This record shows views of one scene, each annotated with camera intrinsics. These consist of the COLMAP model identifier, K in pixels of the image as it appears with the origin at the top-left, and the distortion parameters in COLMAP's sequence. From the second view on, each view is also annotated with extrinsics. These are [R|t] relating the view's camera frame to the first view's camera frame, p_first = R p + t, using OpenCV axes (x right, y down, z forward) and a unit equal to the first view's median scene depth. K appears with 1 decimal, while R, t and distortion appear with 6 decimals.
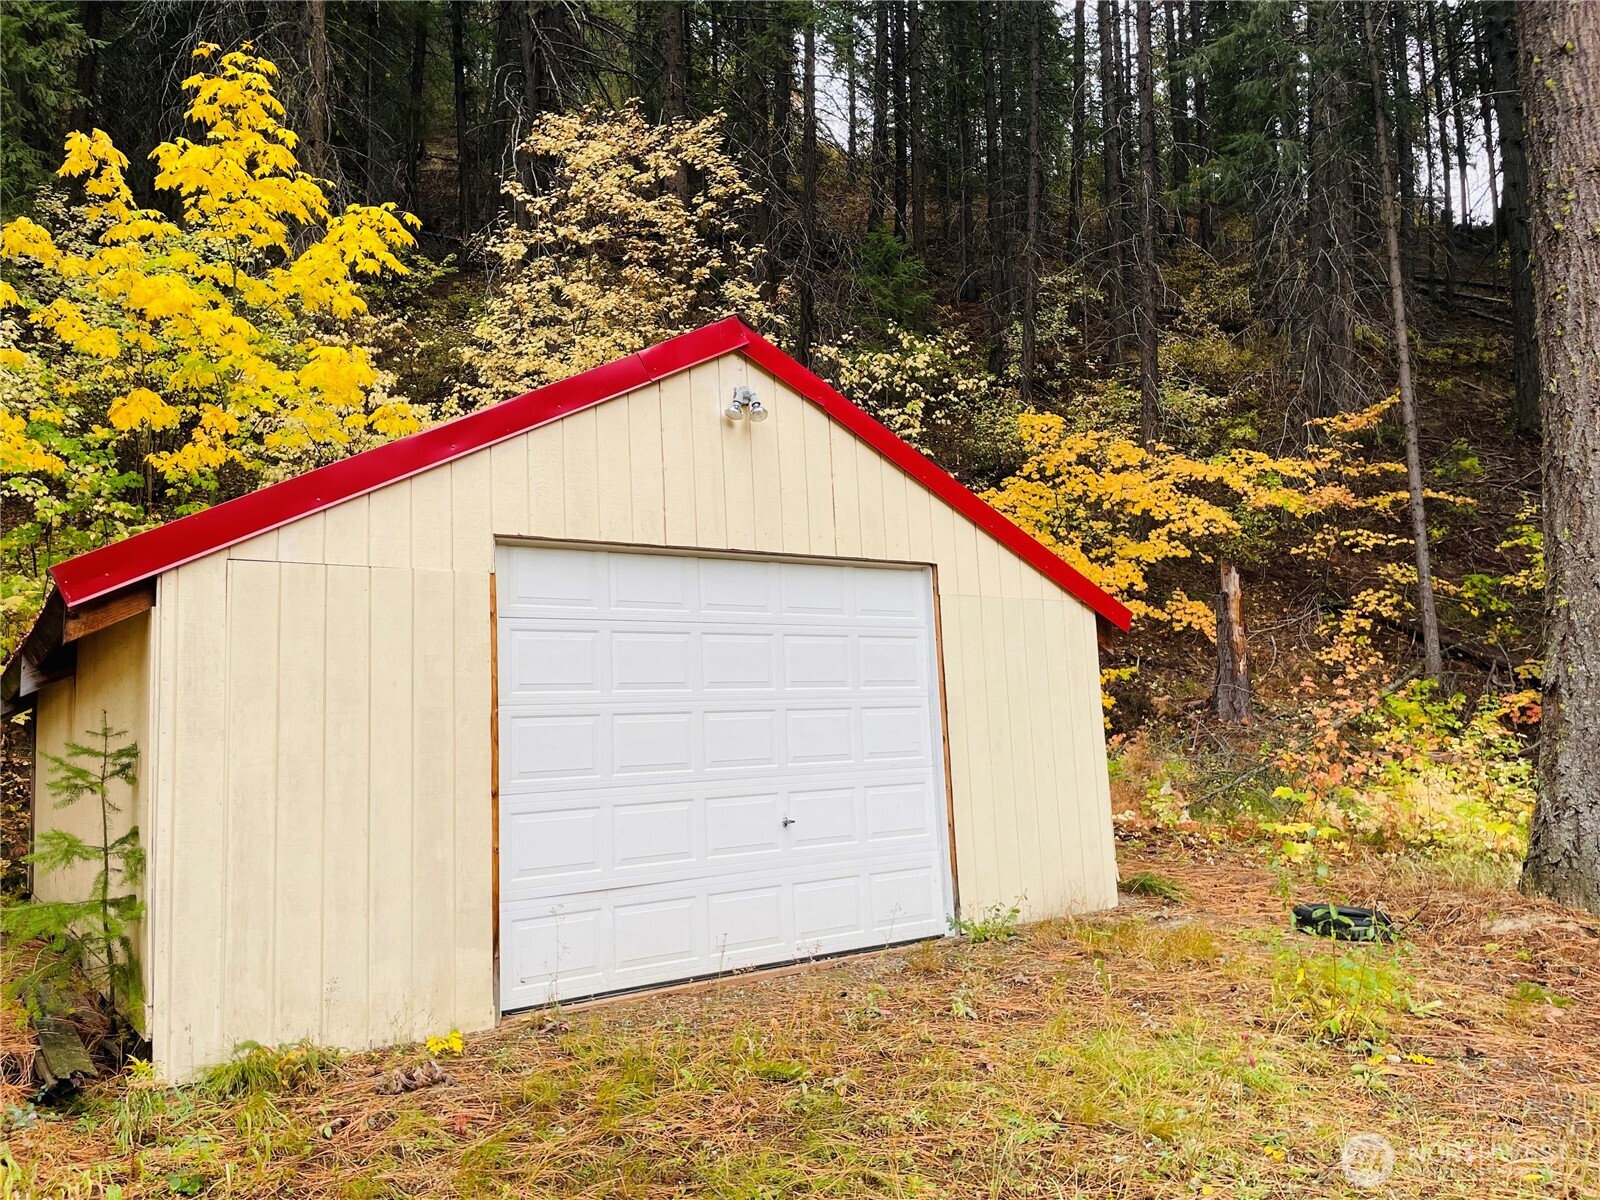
lens RADIAL K [[1252.4, 0, 800.0], [0, 1252.4, 600.0], [0, 0, 1]] dist [0.054603, -0.007026]
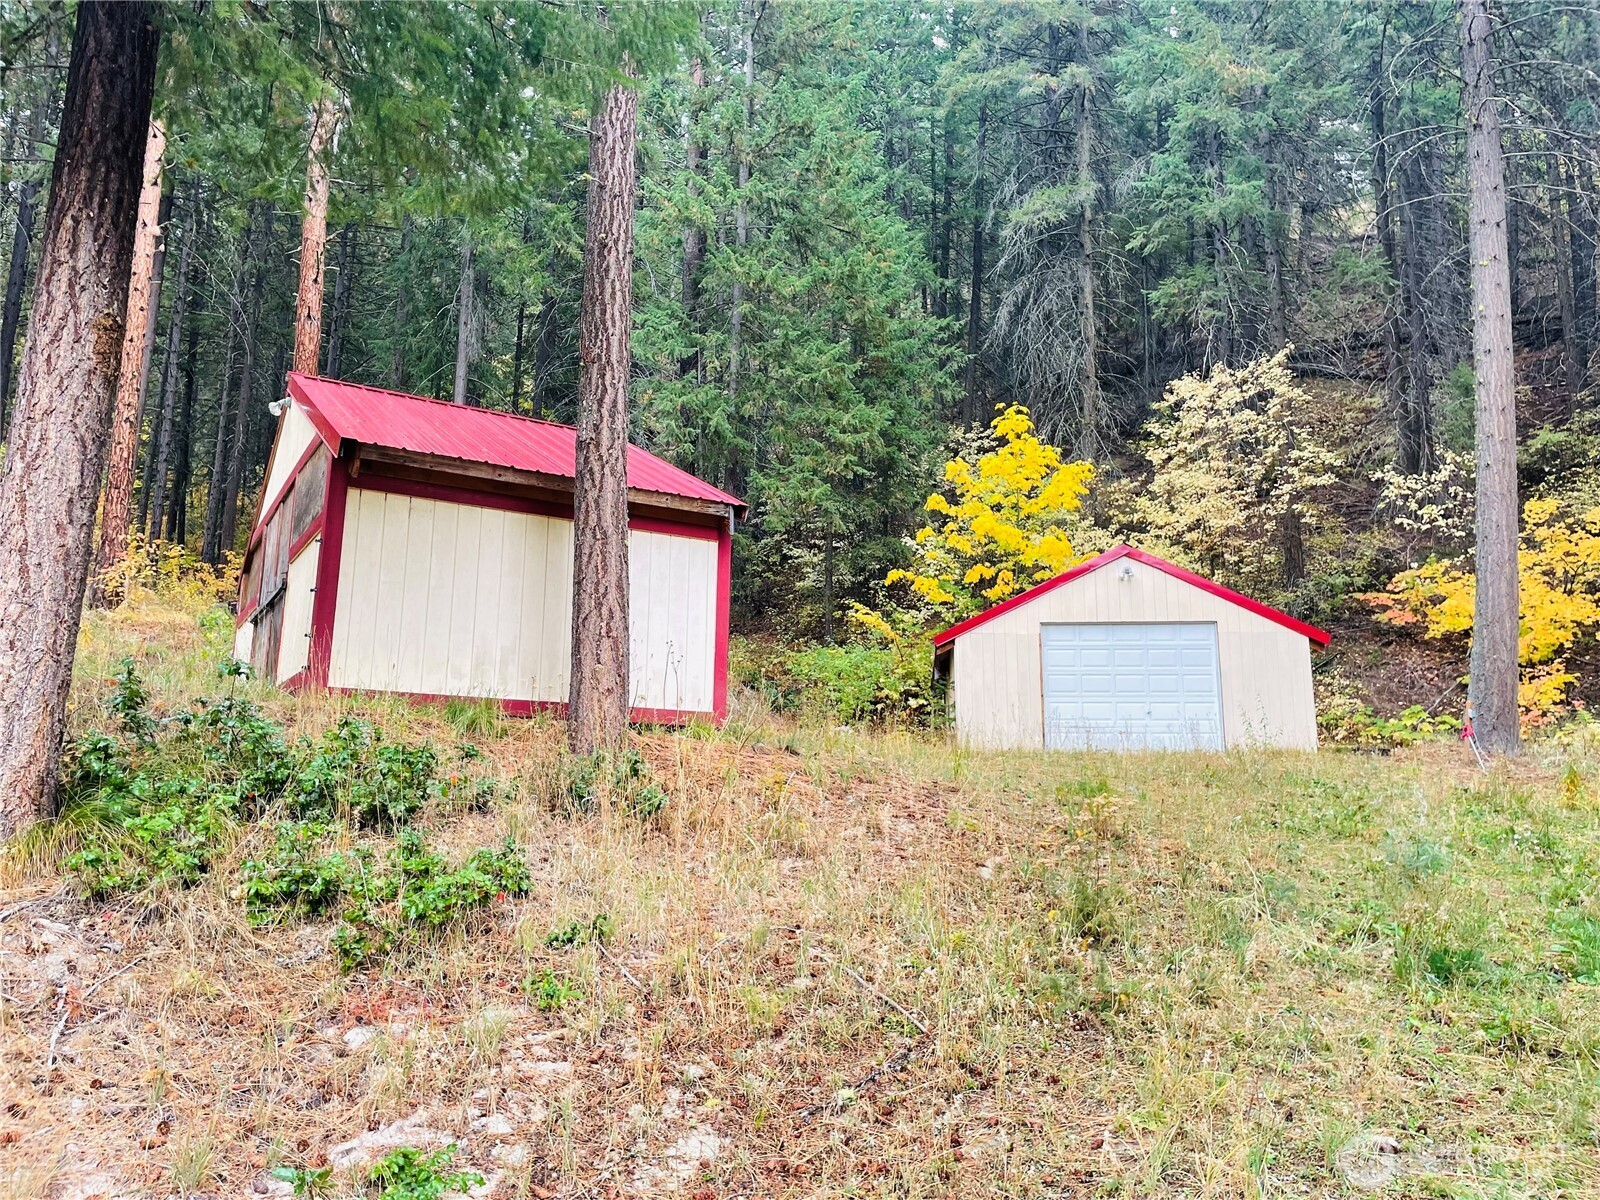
lens RADIAL K [[1252.4, 0, 800.0], [0, 1252.4, 600.0], [0, 0, 1]] dist [0.054603, -0.007026]
pose [[0.775908, -0.072158, -0.626705, 0.641711], [0.038024, 0.996980, -0.067714, 0.043922], [0.629699, 0.028710, 0.776309, -0.955081]]
